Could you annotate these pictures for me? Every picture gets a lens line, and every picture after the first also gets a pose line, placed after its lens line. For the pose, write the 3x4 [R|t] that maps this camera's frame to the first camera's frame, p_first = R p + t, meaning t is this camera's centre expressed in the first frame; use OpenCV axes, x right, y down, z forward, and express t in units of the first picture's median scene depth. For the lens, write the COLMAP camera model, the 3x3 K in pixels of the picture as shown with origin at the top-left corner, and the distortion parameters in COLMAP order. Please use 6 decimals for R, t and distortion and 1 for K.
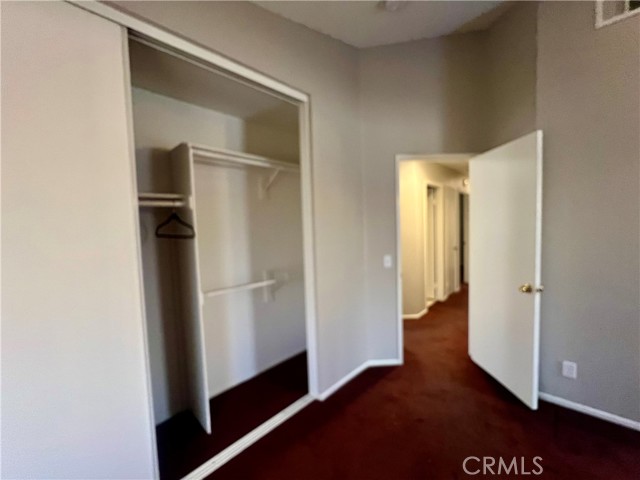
lens RADIAL K [[266.3, 0, 320.0], [0, 266.3, 240.0], [0, 0, 1]] dist [0.000671, 0.000181]
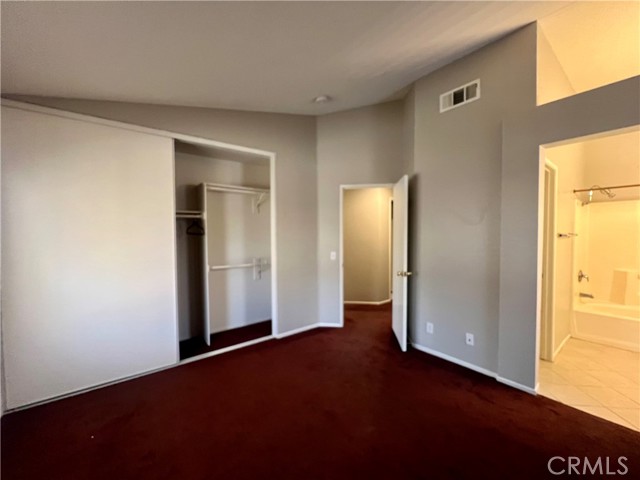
lens RADIAL K [[255.9, 0, 320.0], [0, 255.9, 240.0], [0, 0, 1]] dist [0.000496, 0.000052]
pose [[0.989685, 0.031964, -0.139646, 0.506541], [-0.035284, 0.999149, -0.021362, 0.034295], [0.138844, 0.026069, 0.989971, -0.571369]]
